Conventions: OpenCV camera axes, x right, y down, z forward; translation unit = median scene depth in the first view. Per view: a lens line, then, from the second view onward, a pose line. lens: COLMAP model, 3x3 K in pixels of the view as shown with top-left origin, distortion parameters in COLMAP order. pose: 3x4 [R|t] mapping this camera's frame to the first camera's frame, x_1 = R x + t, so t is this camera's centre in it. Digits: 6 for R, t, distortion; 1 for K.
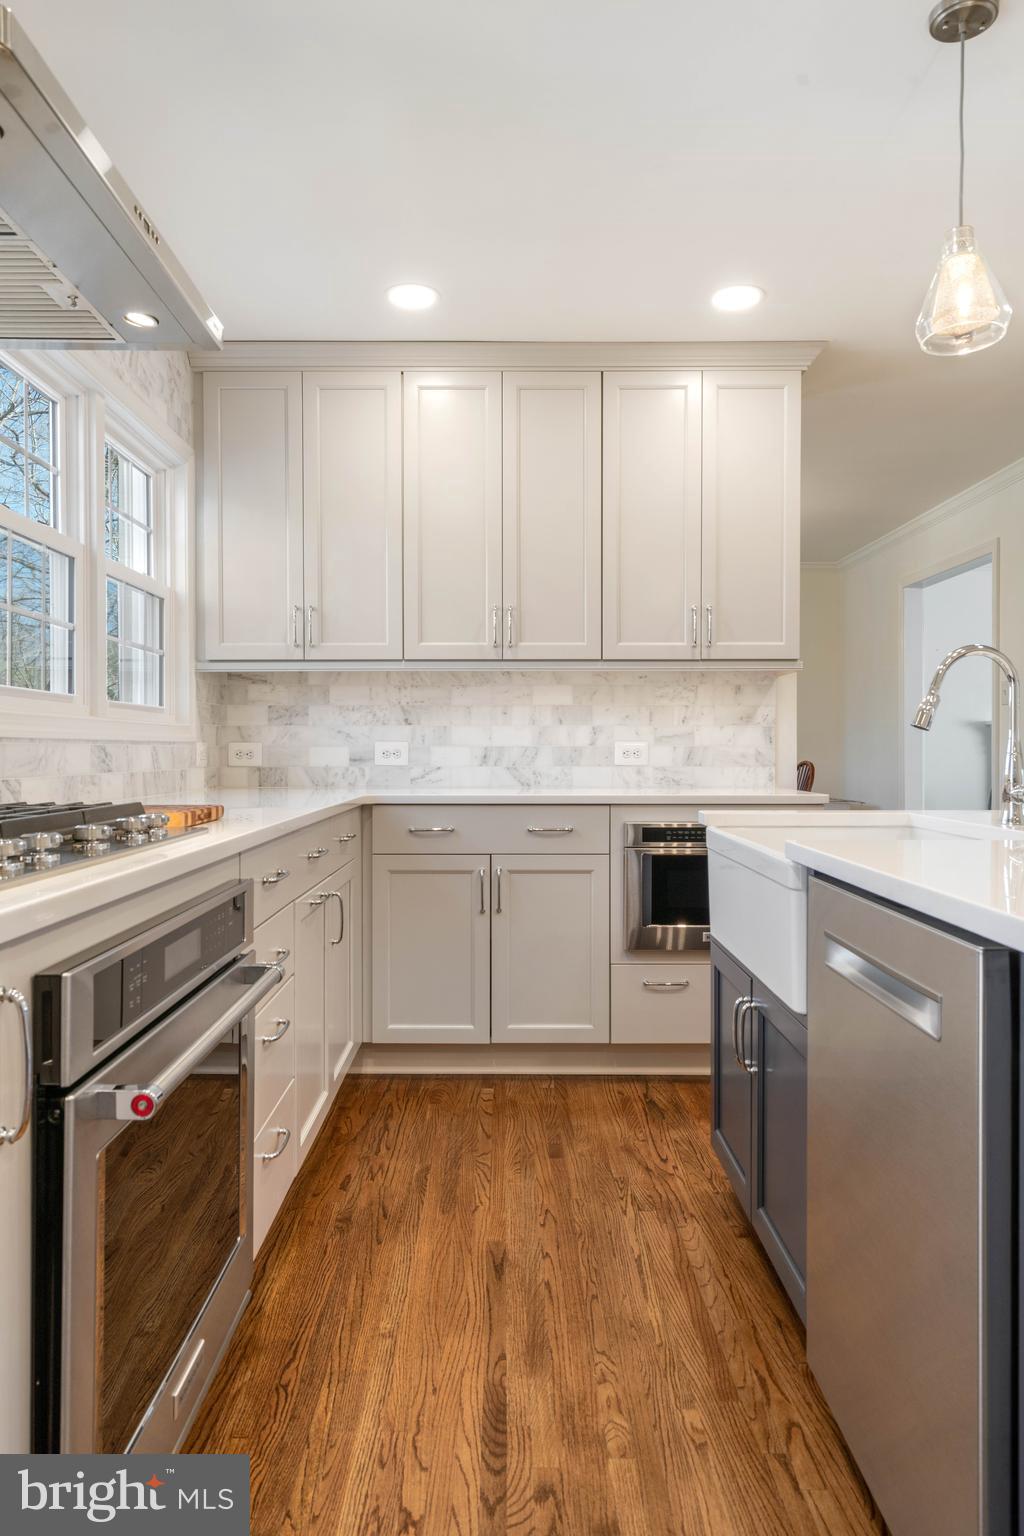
lens RADIAL K [[1048.3, 0, 512.5], [0, 1048.3, 770.0], [0, 0, 1]] dist [-0.013748, 0.011617]
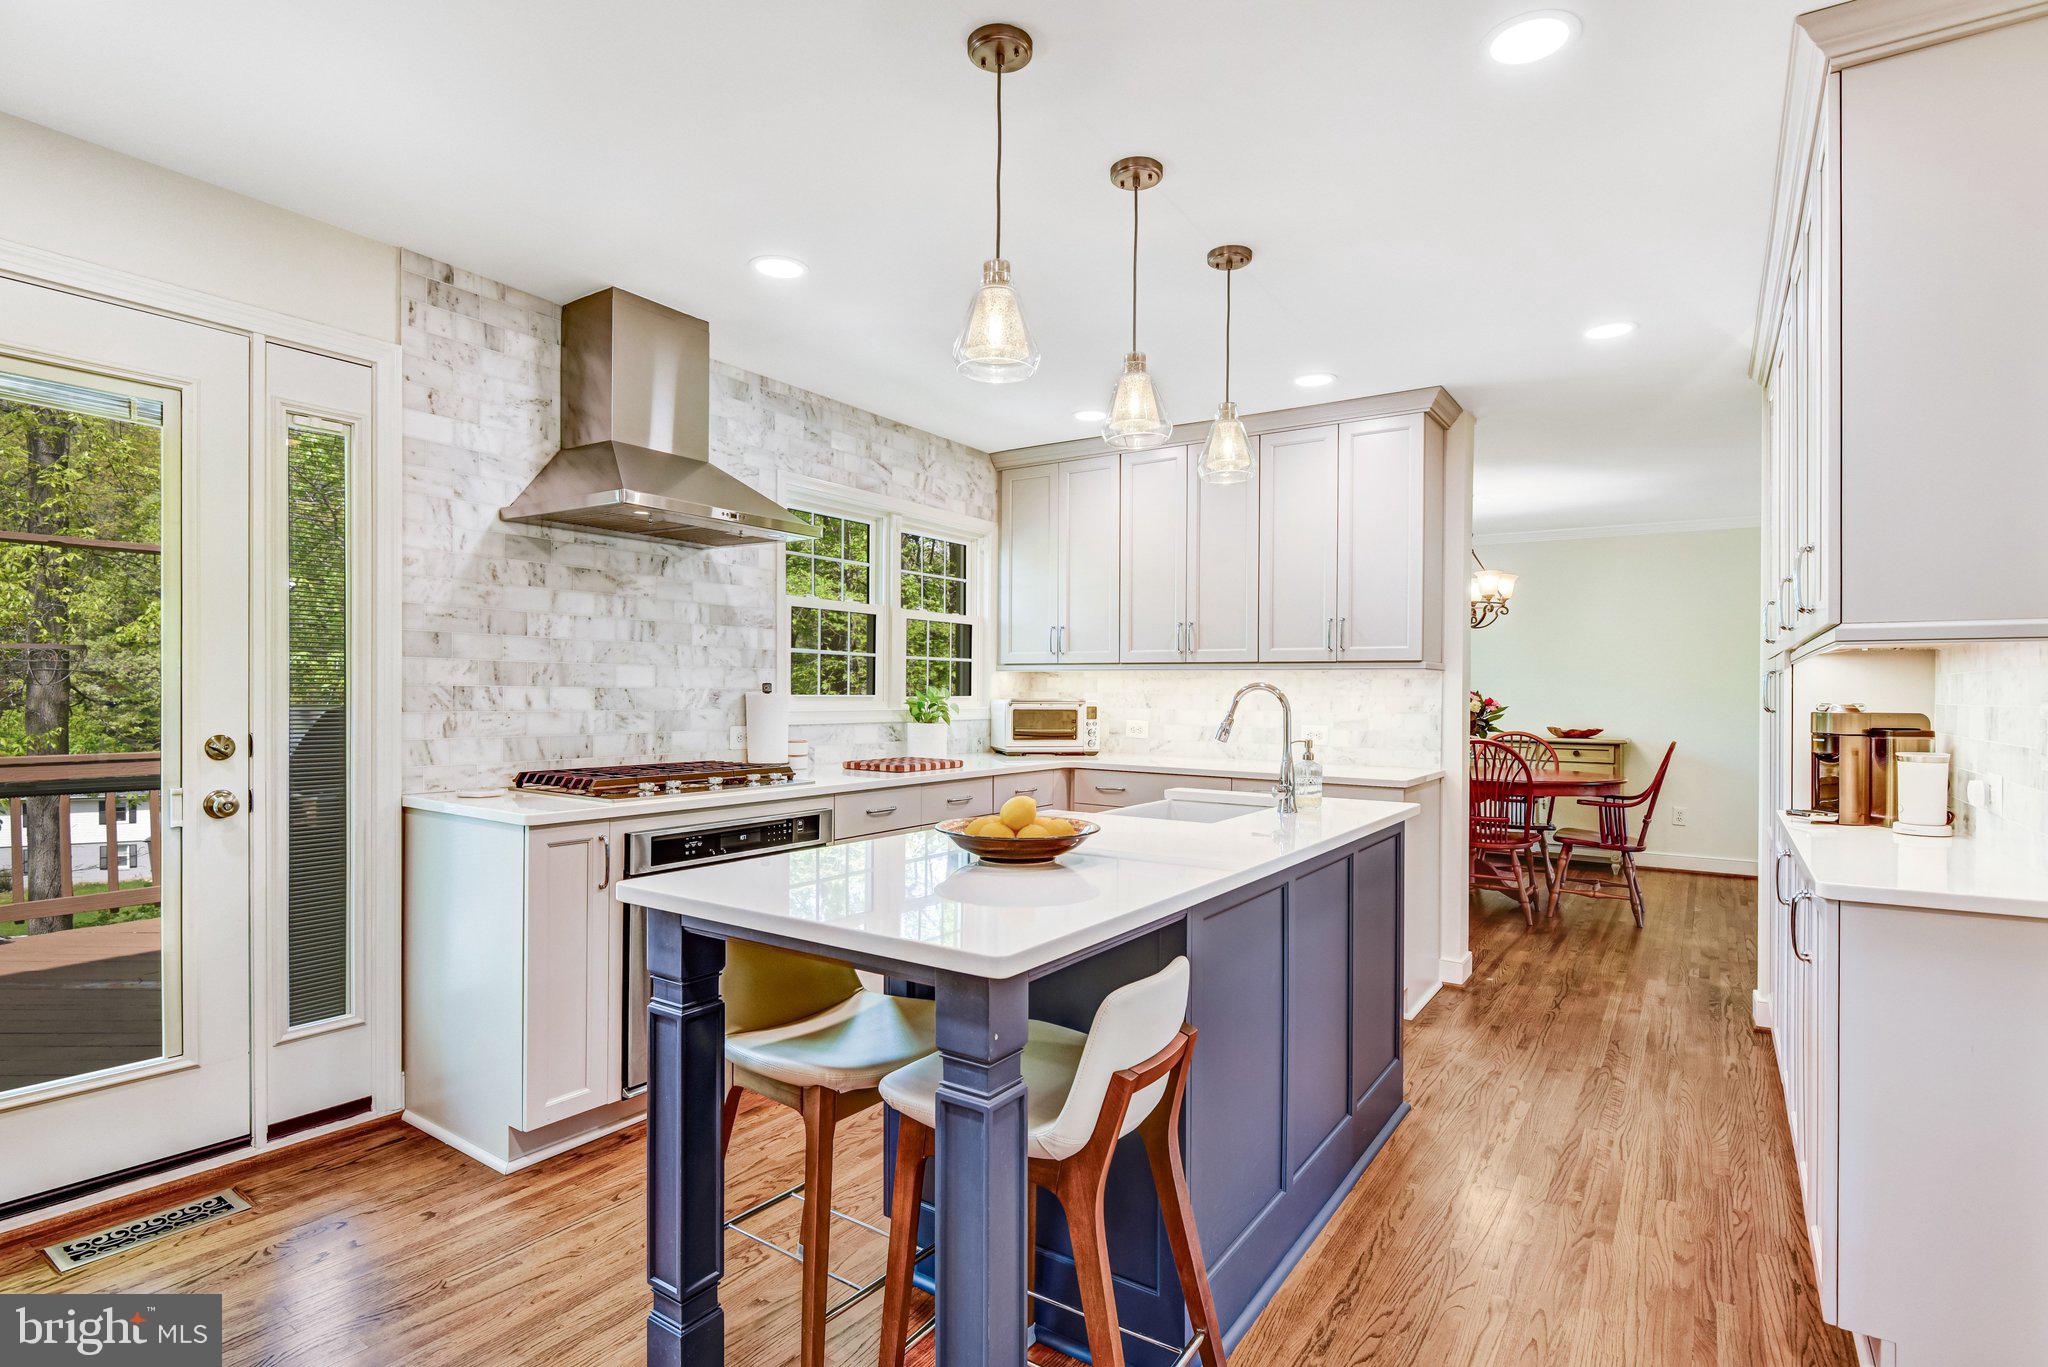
lens RADIAL K [[1046.4, 0, 1019.9], [0, 1046.4, 691.1], [0, 0, 1]] dist [-0.004019, -0.014932]
pose [[0.825471, 0.010263, -0.564351, 0.597165], [-0.021494, 0.999681, -0.013260, -0.050316], [0.564035, 0.023076, 0.825428, -0.217558]]
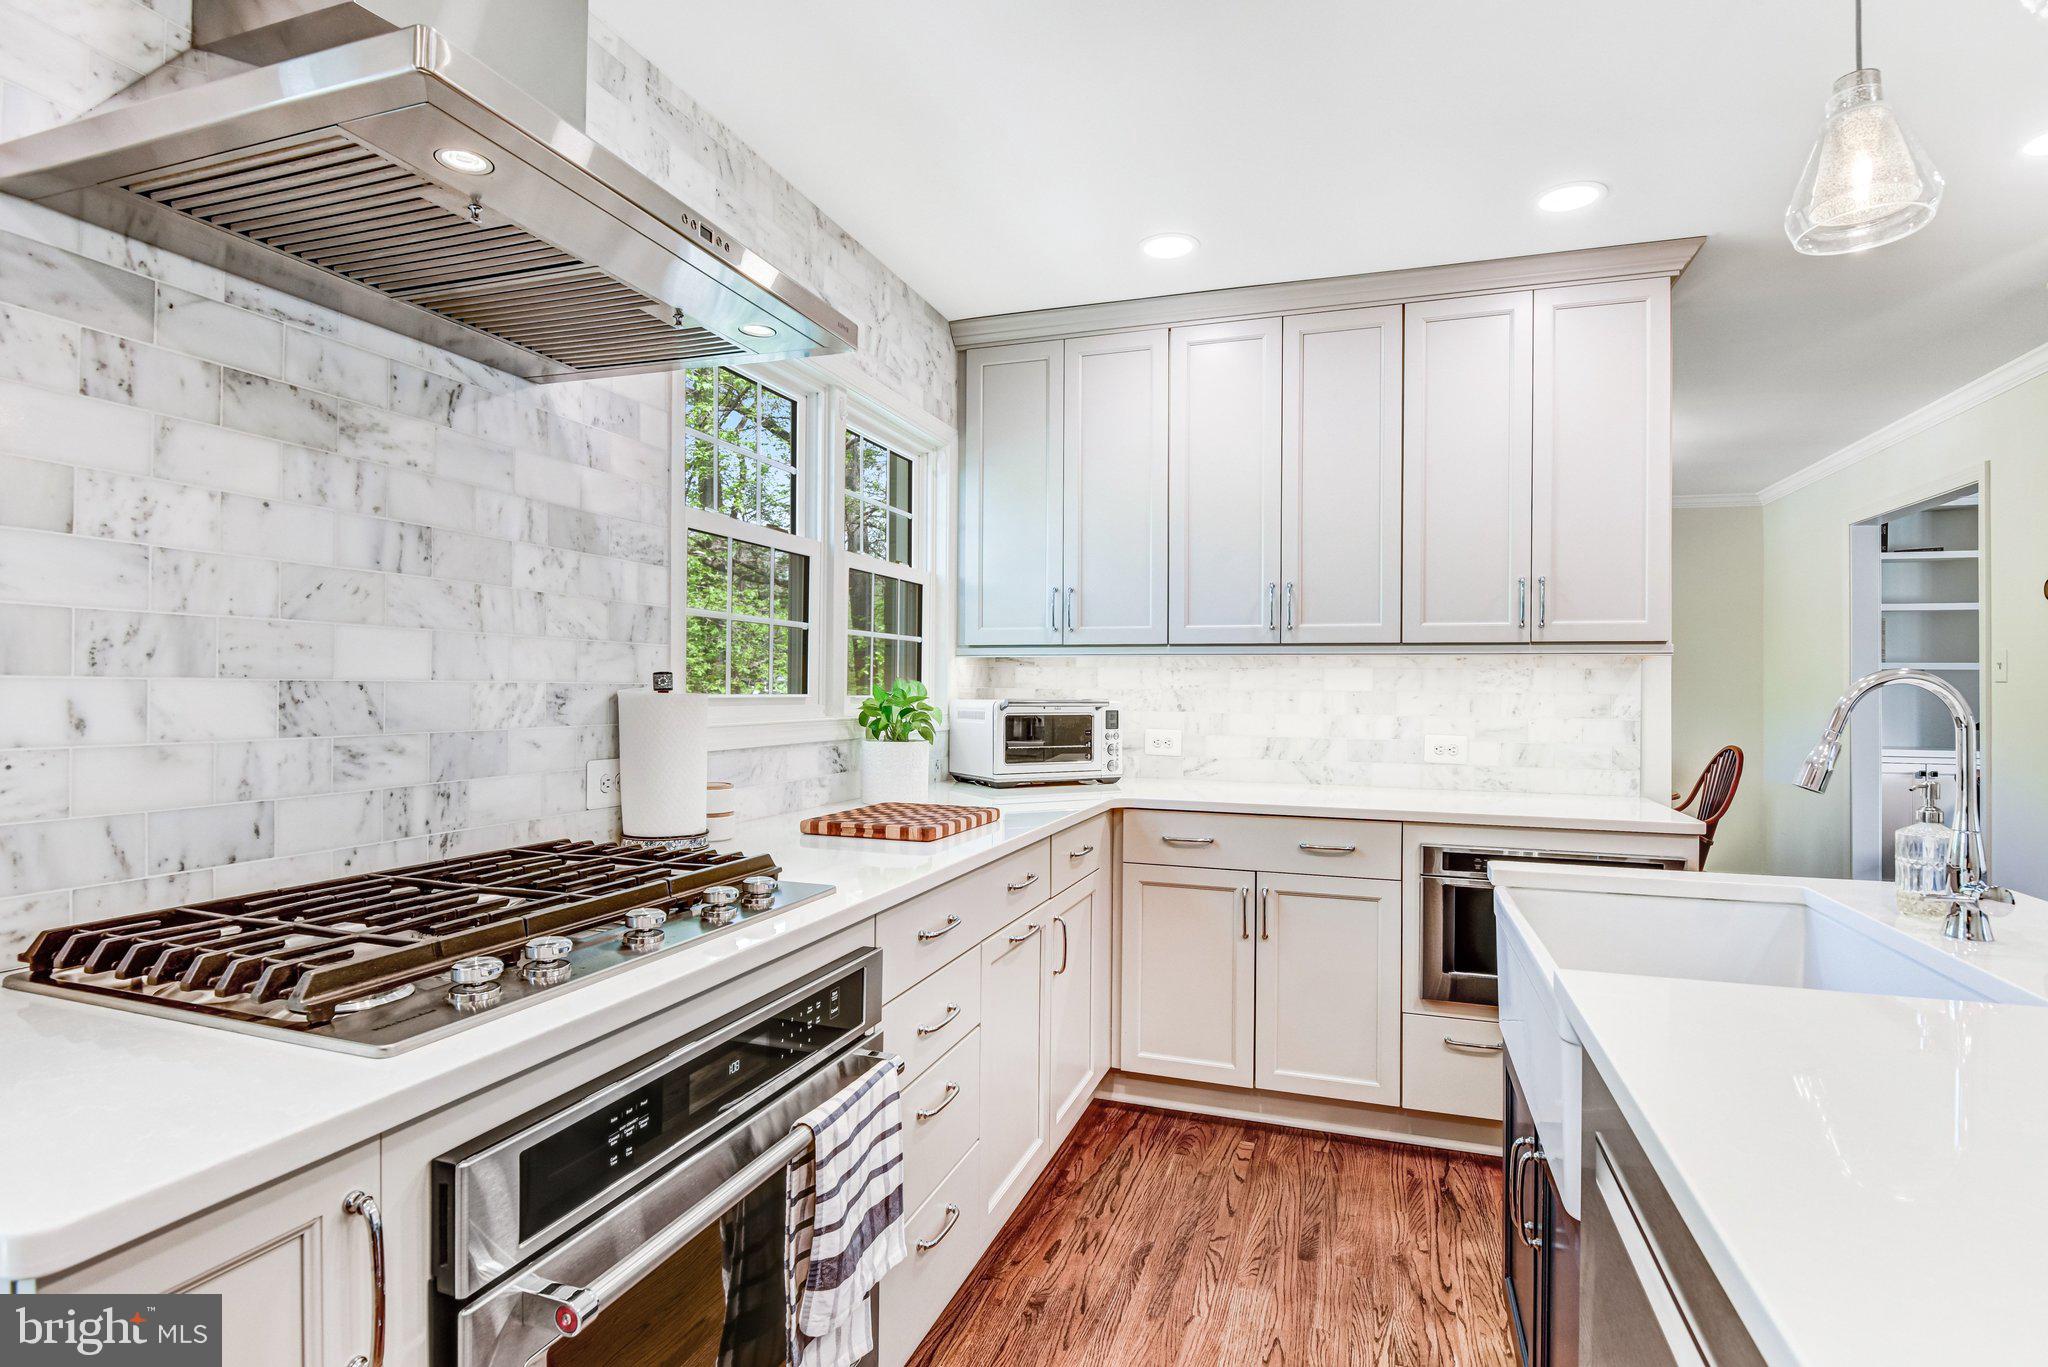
lens RADIAL K [[1046.4, 0, 1010.7], [0, 1046.4, 684.4], [0, 0, 1]] dist [-0.004019, -0.014932]
pose [[0.941402, 0.010143, -0.337134, 0.078119], [-0.017457, 0.999673, -0.018671, -0.054099], [0.336835, 0.023462, 0.941271, 0.108783]]
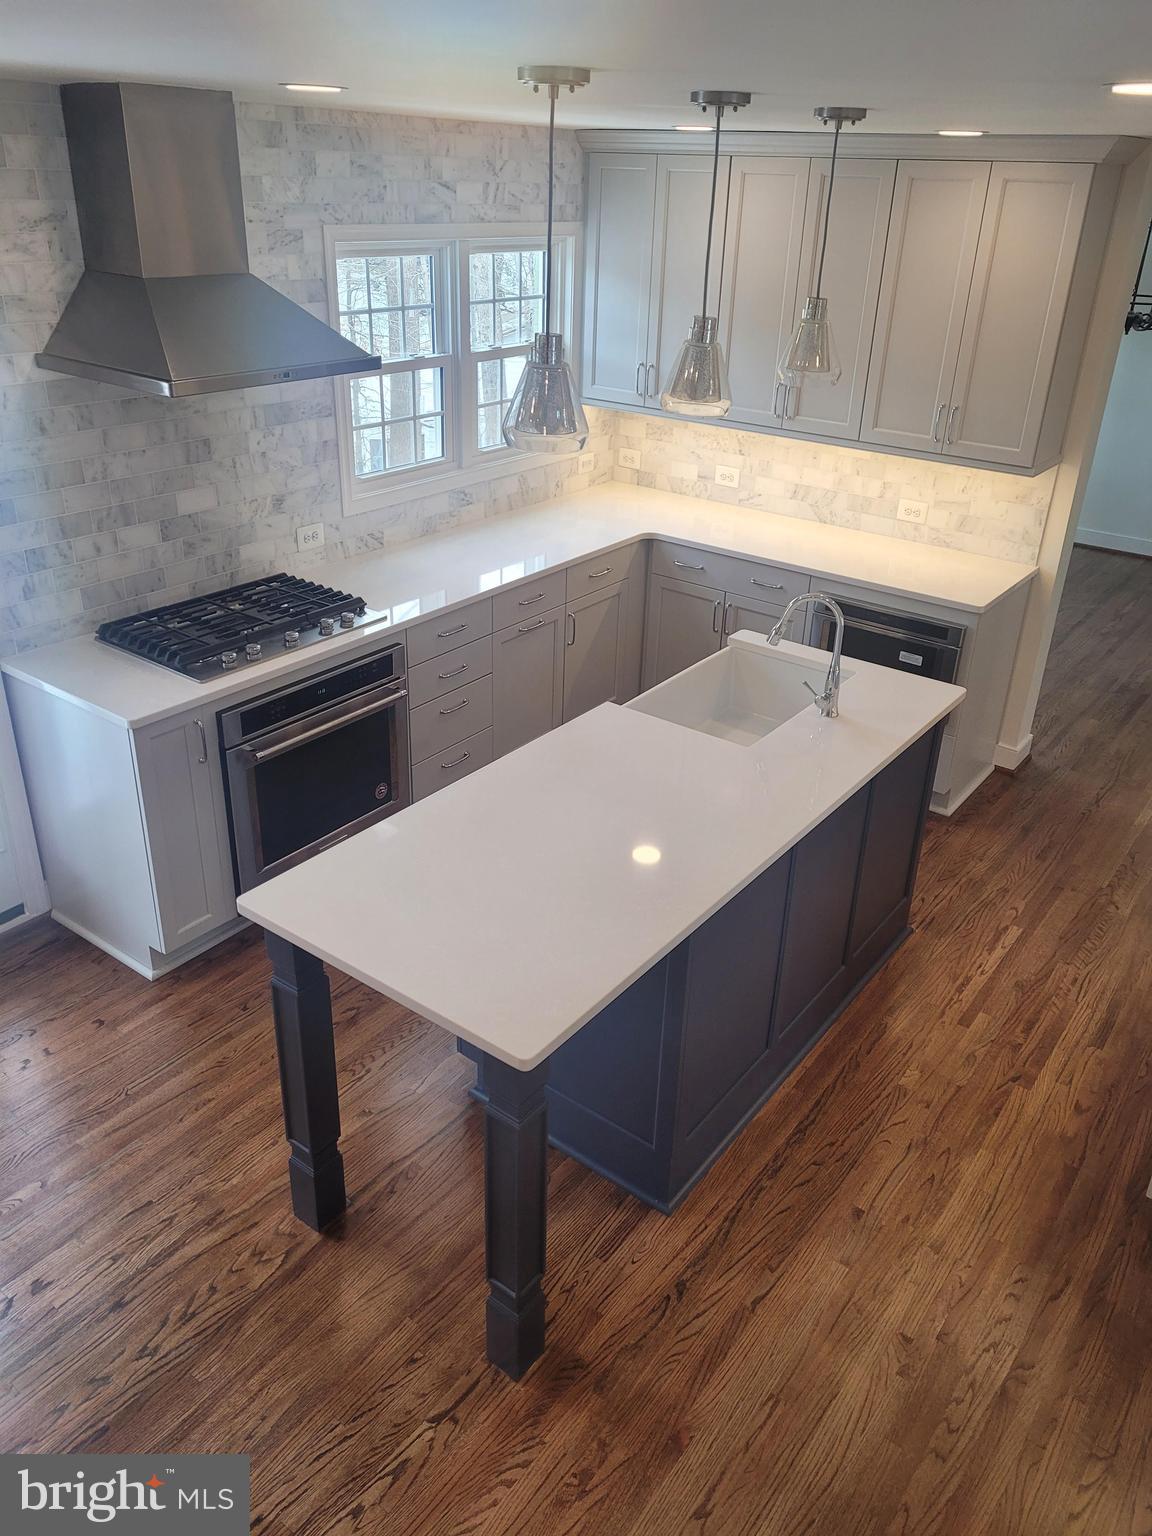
lens RADIAL K [[1198.6, 0, 585.4], [0, 1198.6, 764.5], [0, 0, 1]] dist [0.062774, -0.046334]
pose [[0.802185, 0.295460, -0.518848, 0.685774], [-0.047437, 0.897772, 0.437899, -0.378755], [0.595189, -0.326664, 0.734194, -0.299860]]
